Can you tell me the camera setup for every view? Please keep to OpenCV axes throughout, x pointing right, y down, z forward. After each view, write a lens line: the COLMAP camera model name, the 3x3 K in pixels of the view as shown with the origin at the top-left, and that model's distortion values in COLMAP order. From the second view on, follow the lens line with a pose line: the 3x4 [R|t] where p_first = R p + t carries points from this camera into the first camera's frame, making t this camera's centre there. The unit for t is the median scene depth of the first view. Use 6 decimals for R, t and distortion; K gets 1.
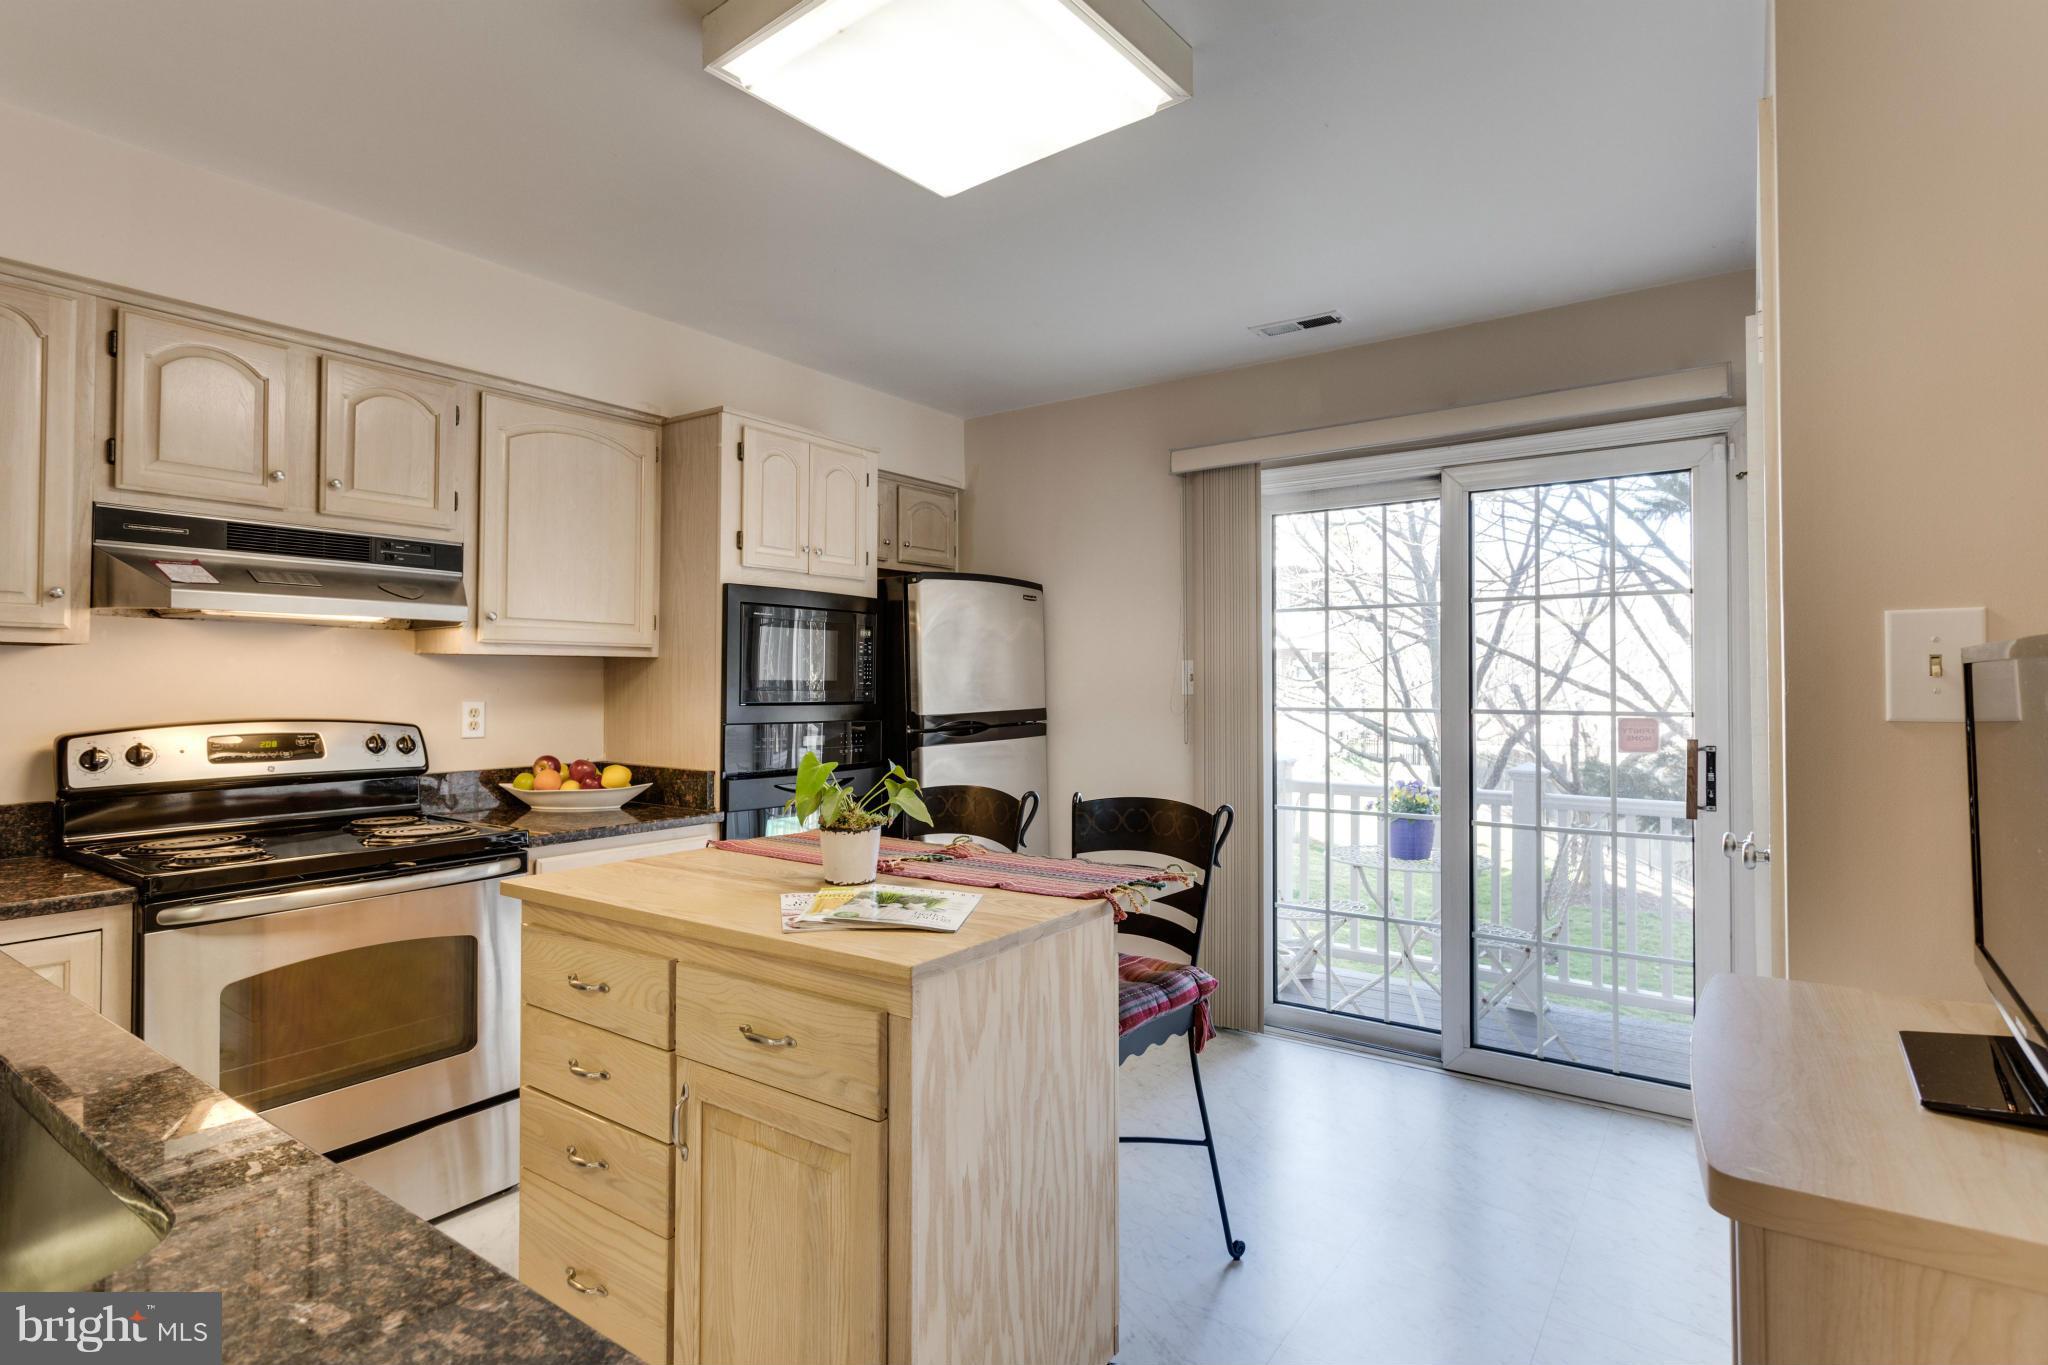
lens RADIAL K [[992.4, 0, 1023.0], [0, 992.4, 665.4], [0, 0, 1]] dist [0.003582, 0.001244]
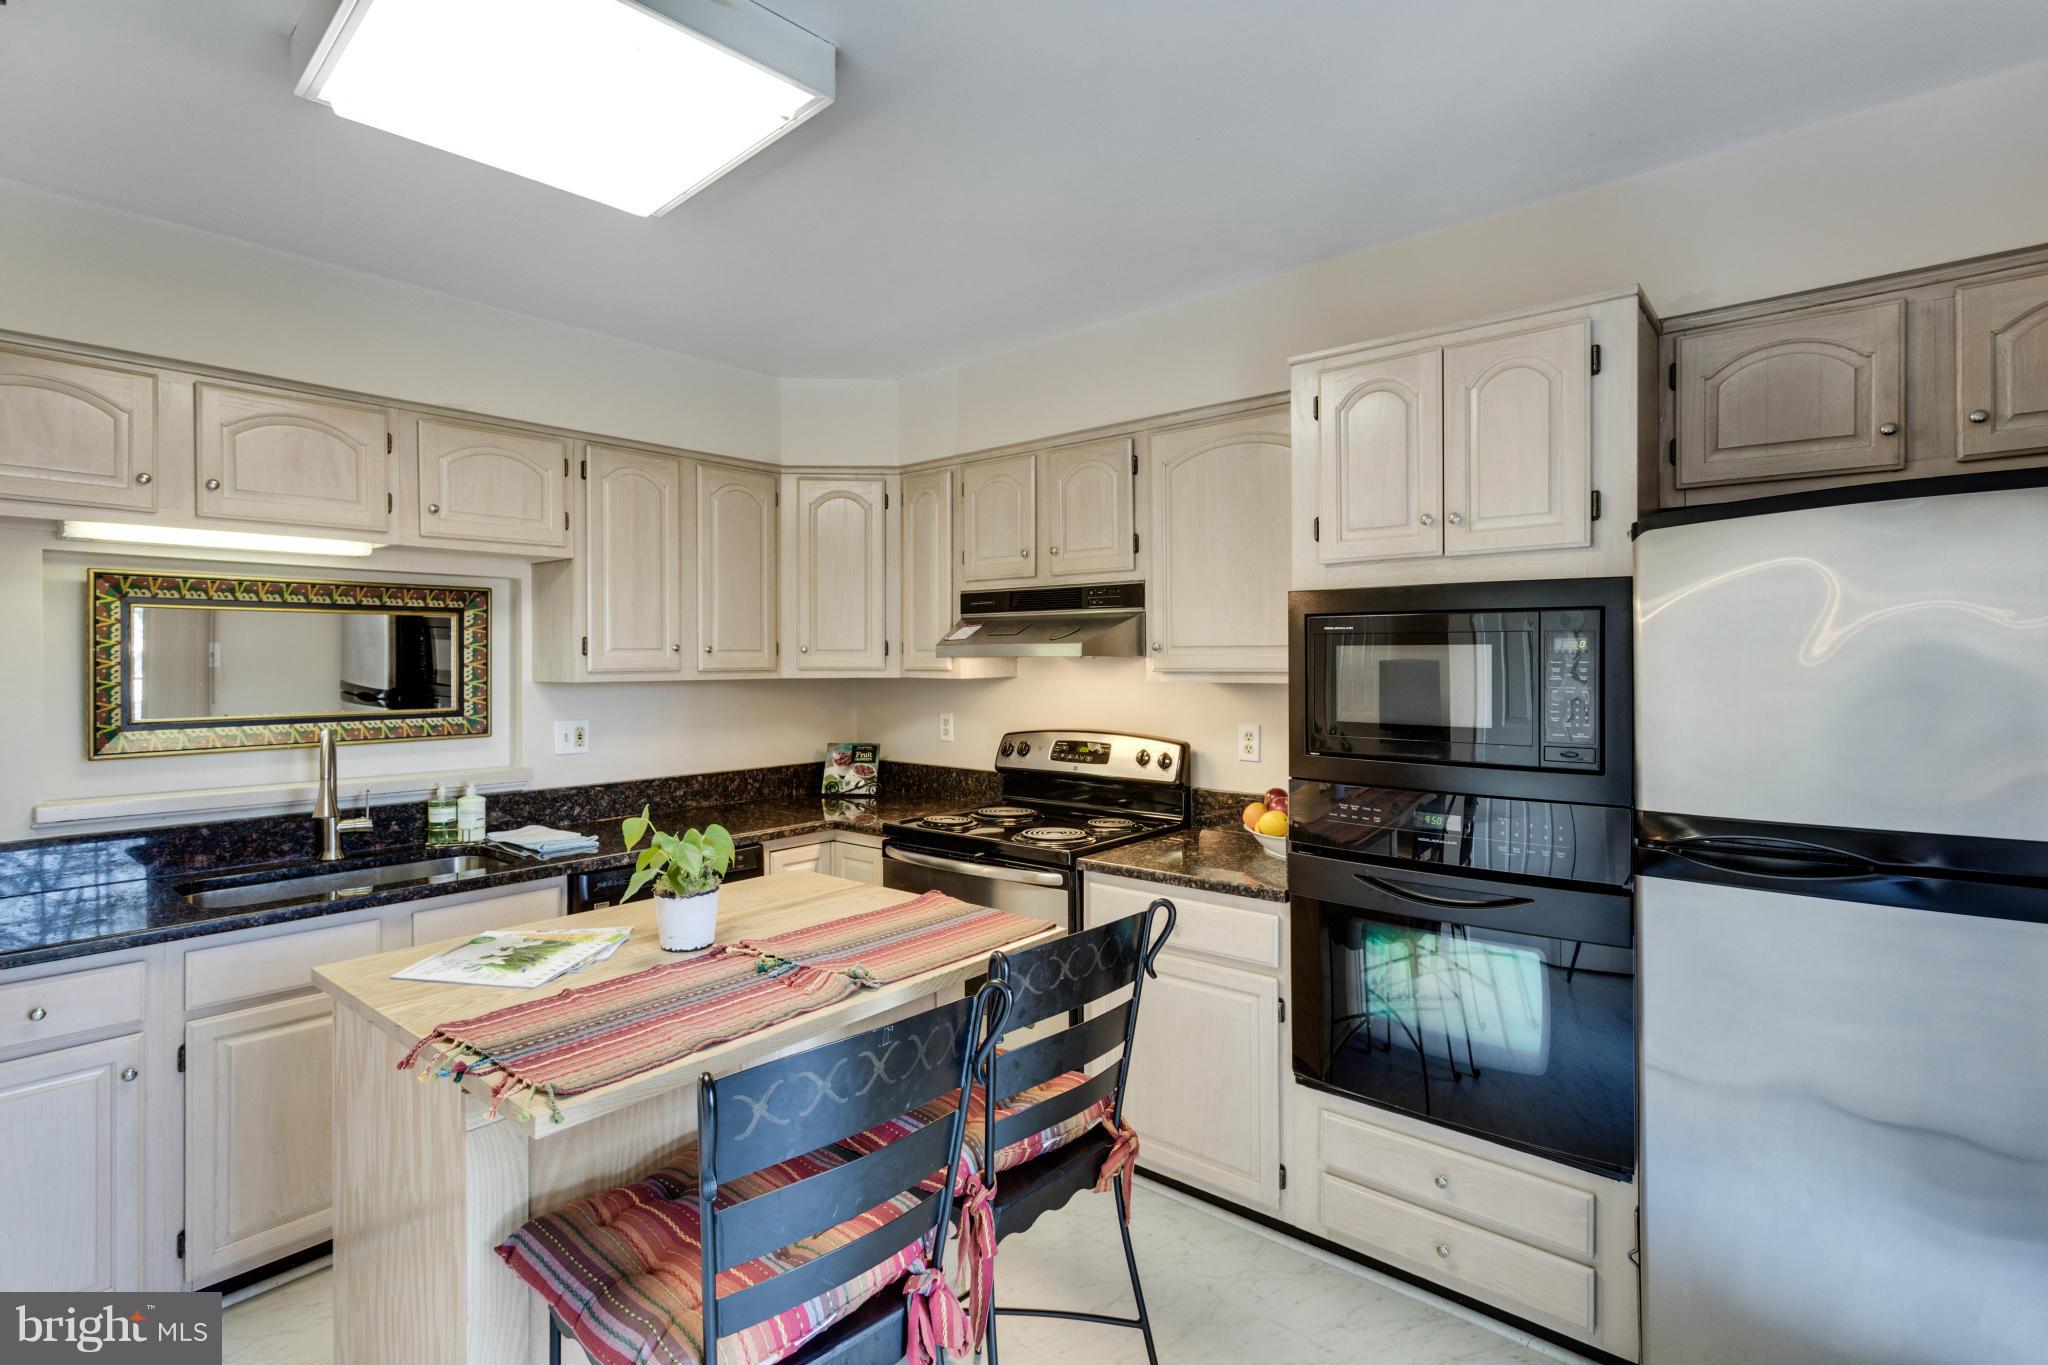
lens RADIAL K [[997.1, 0, 1028.2], [0, 997.1, 664.7], [0, 0, 1]] dist [-0.004337, 0.009455]
pose [[-0.078902, 0.002586, -0.996879, 0.408873], [0.020883, 0.999781, 0.000941, -0.026359], [0.996664, -0.020744, -0.078938, 0.736078]]
